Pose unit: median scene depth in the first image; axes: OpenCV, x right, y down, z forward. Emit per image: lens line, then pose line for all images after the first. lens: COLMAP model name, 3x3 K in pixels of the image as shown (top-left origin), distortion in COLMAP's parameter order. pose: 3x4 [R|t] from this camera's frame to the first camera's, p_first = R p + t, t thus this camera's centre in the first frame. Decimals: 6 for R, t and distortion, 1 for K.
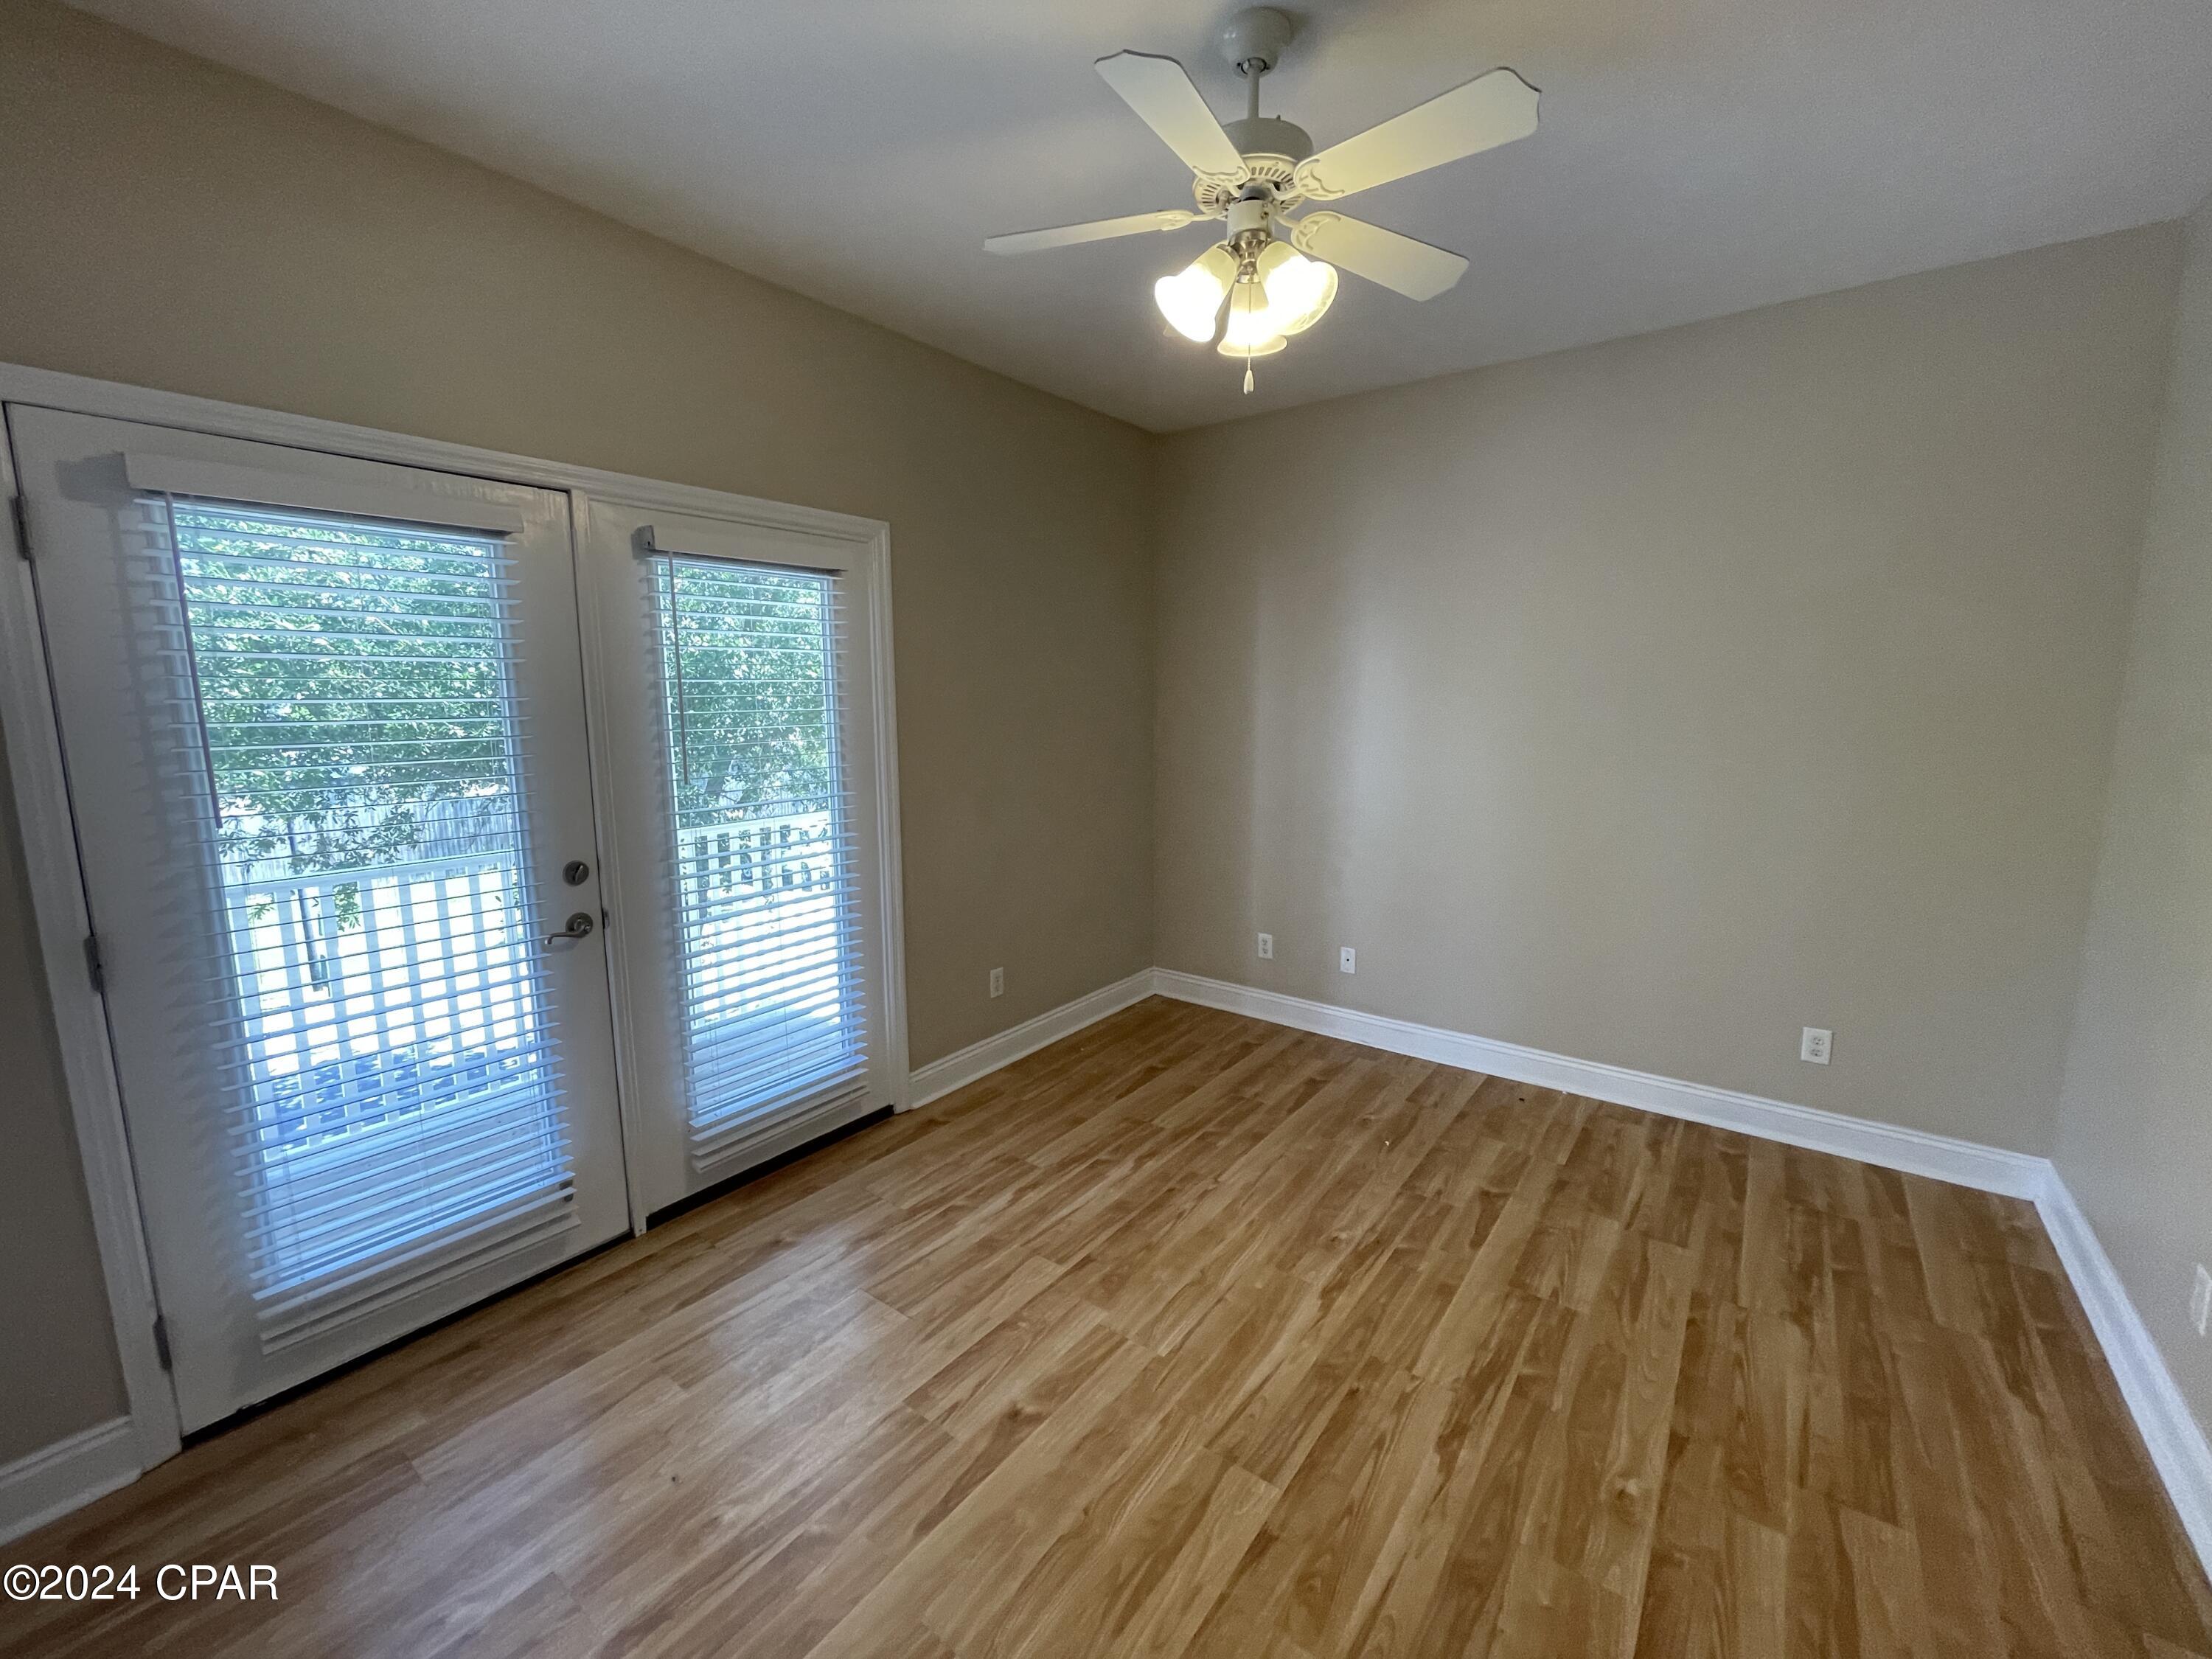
lens RADIAL K [[897.6, 0, 1101.0], [0, 897.6, 823.6], [0, 0, 1]] dist [-0.000074, -0.000286]
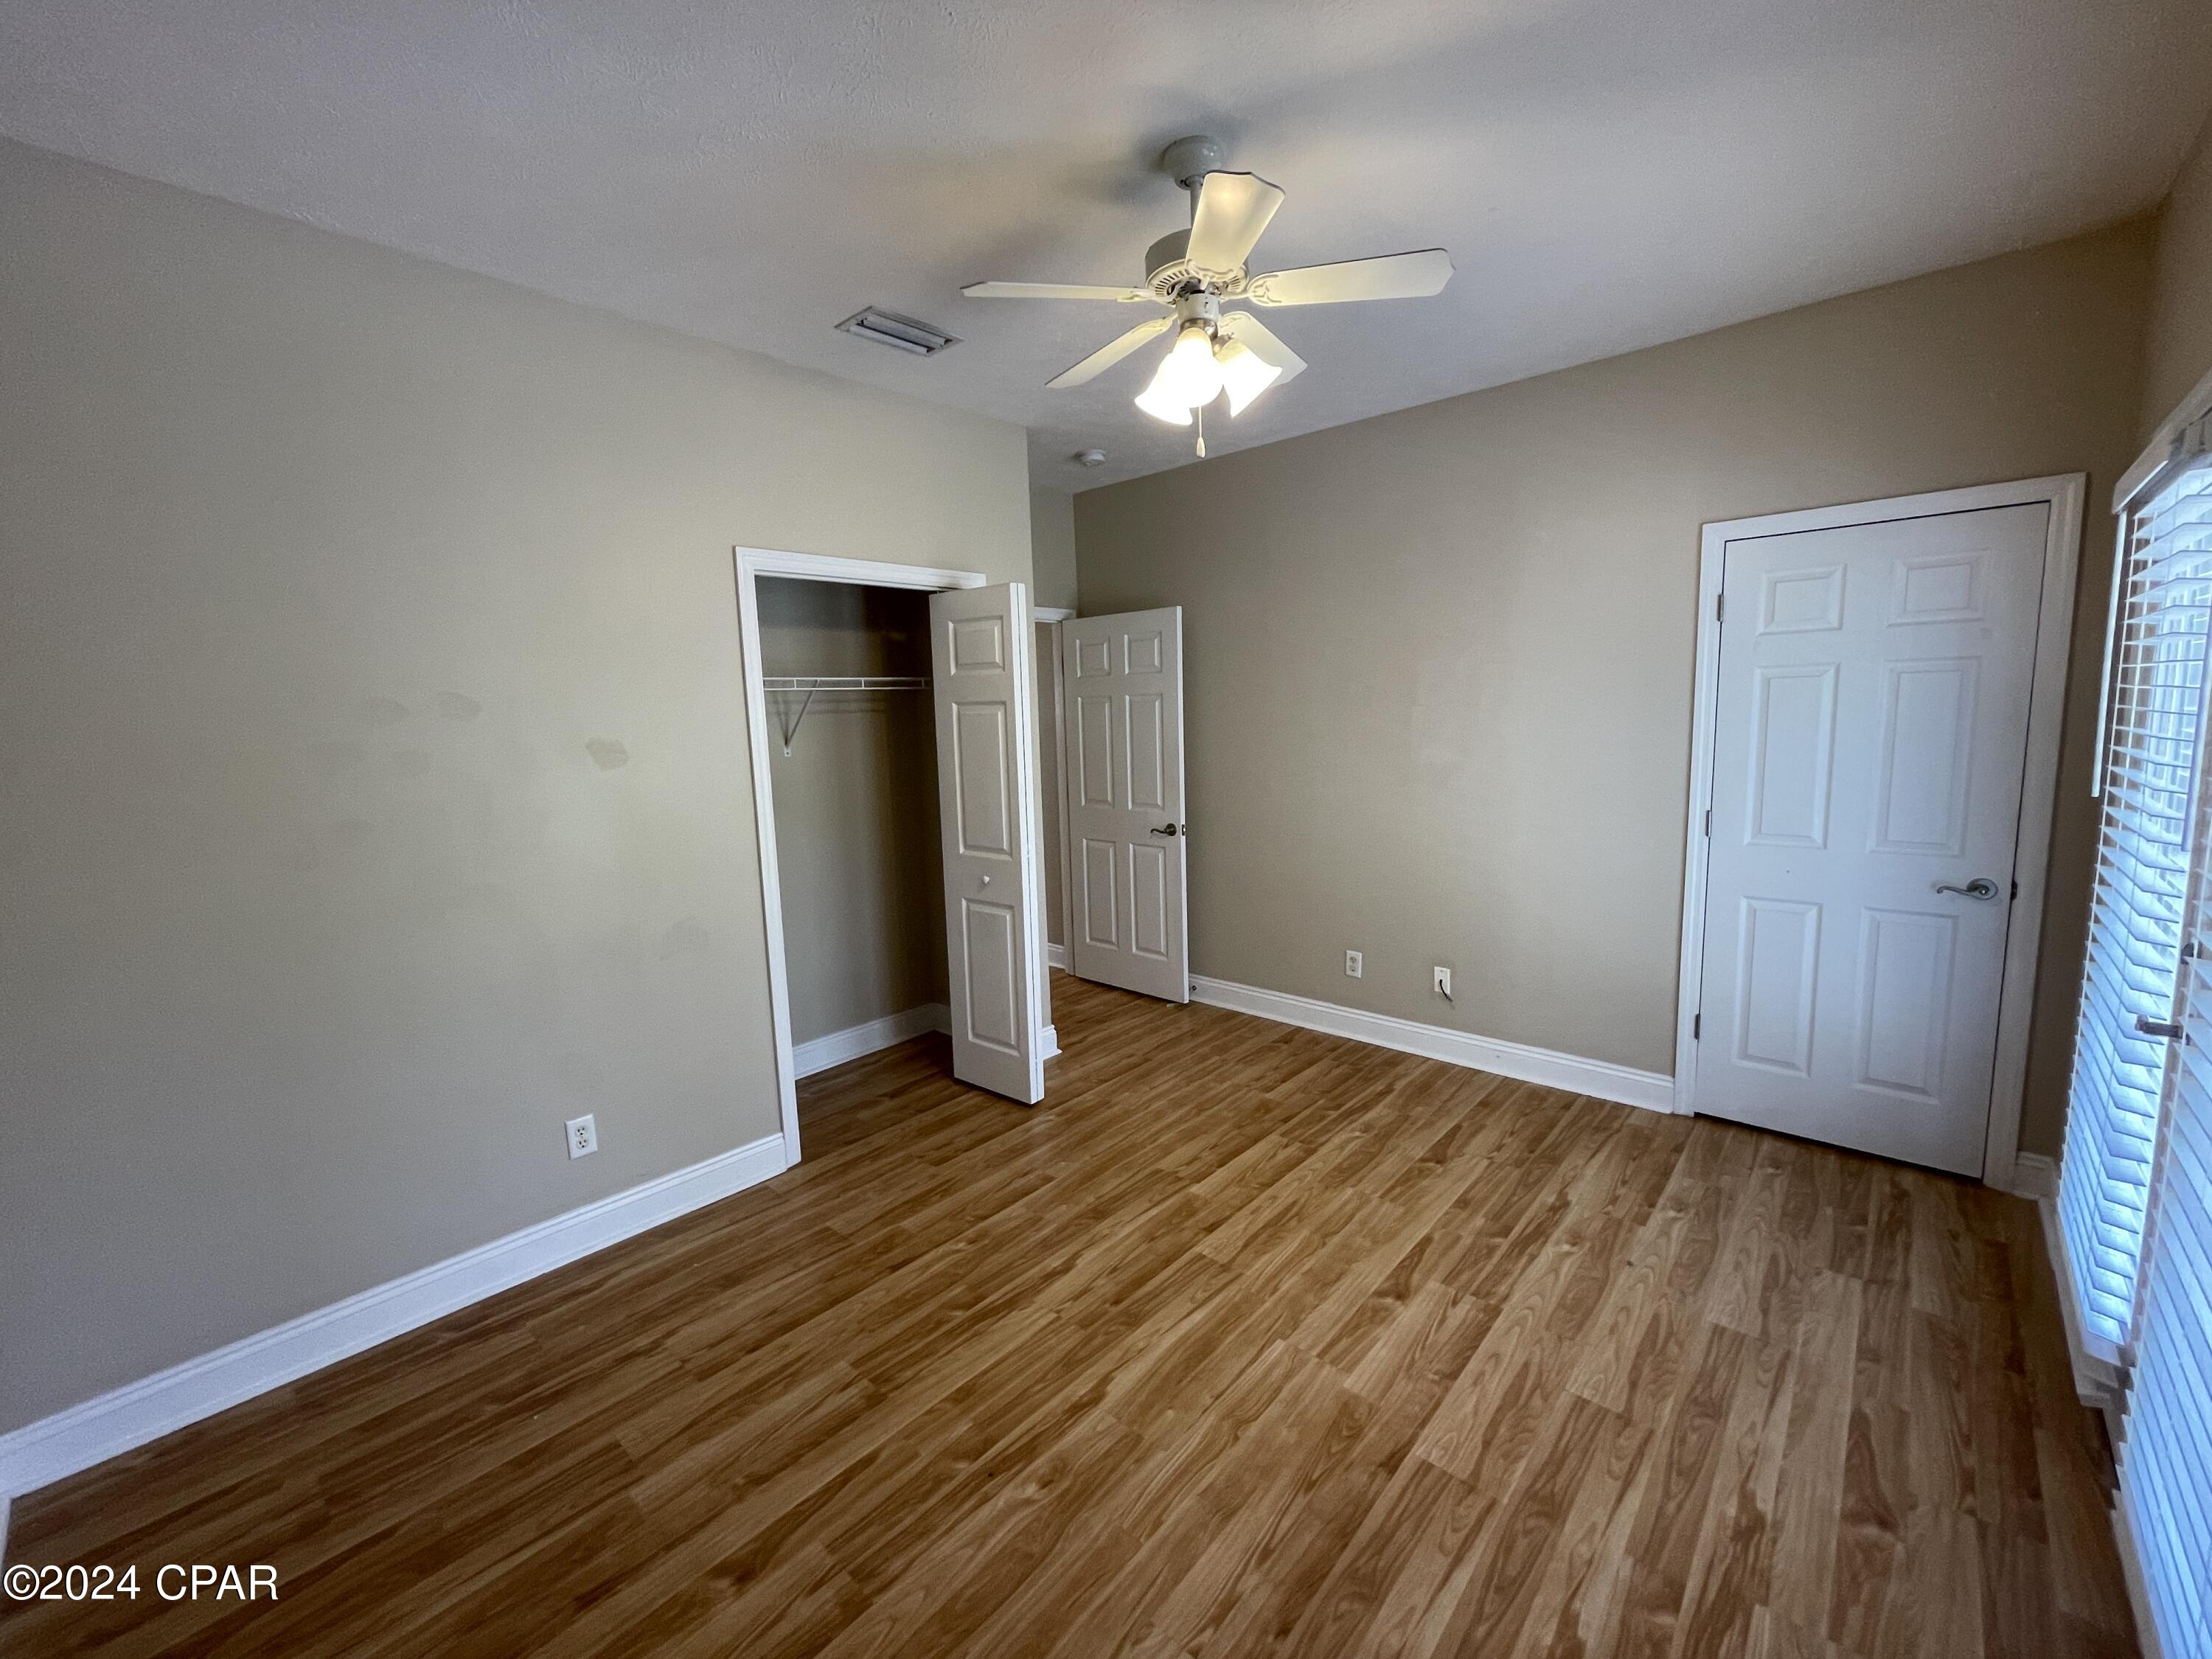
lens RADIAL K [[897.6, 0, 1101.0], [0, 897.6, 823.6], [0, 0, 1]] dist [-0.000074, -0.000286]
pose [[-0.995768, 0.026616, 0.087963, 0.164797], [0.049101, 0.963160, 0.264410, -0.273129], [-0.077685, 0.267610, -0.960390, 1.819049]]
